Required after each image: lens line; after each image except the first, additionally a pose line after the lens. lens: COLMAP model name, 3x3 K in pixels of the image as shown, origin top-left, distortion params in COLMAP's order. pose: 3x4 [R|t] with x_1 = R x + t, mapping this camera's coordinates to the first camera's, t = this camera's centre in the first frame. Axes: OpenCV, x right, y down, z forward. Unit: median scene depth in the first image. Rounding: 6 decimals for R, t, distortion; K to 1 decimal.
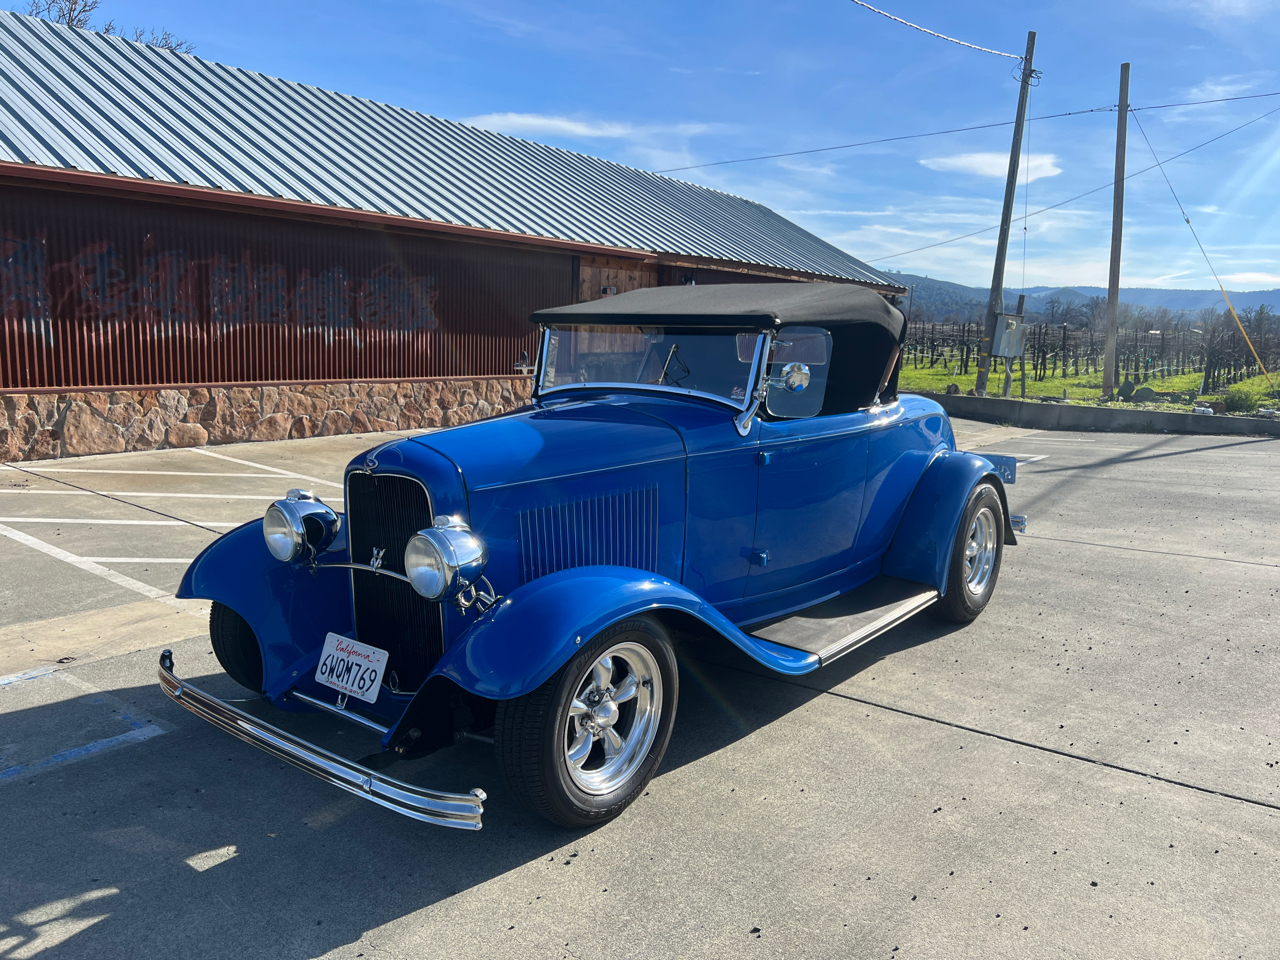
lens RADIAL K [[959.6, 0, 638.4], [0, 959.6, 489.6], [0, 0, 1]] dist [0.054176, -0.060789]
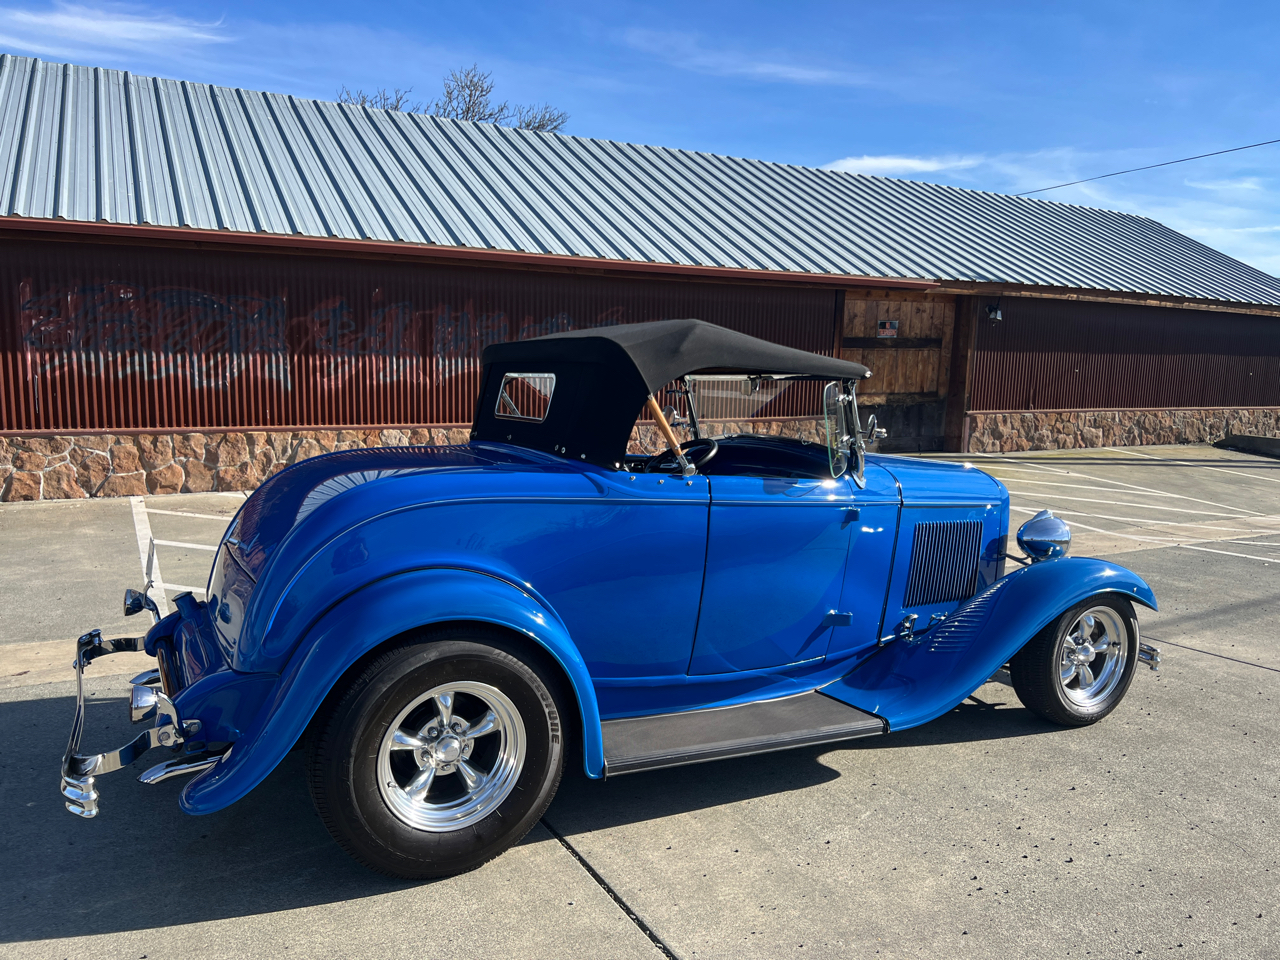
lens RADIAL K [[959.6, 0, 640.2], [0, 959.6, 490.5], [0, 0, 1]] dist [0.054176, -0.060789]
pose [[0.909729, 0.043918, -0.412874, 0.223180], [-0.059045, 0.997968, -0.023945, -0.025307], [0.410983, 0.046162, 0.910474, 0.130899]]
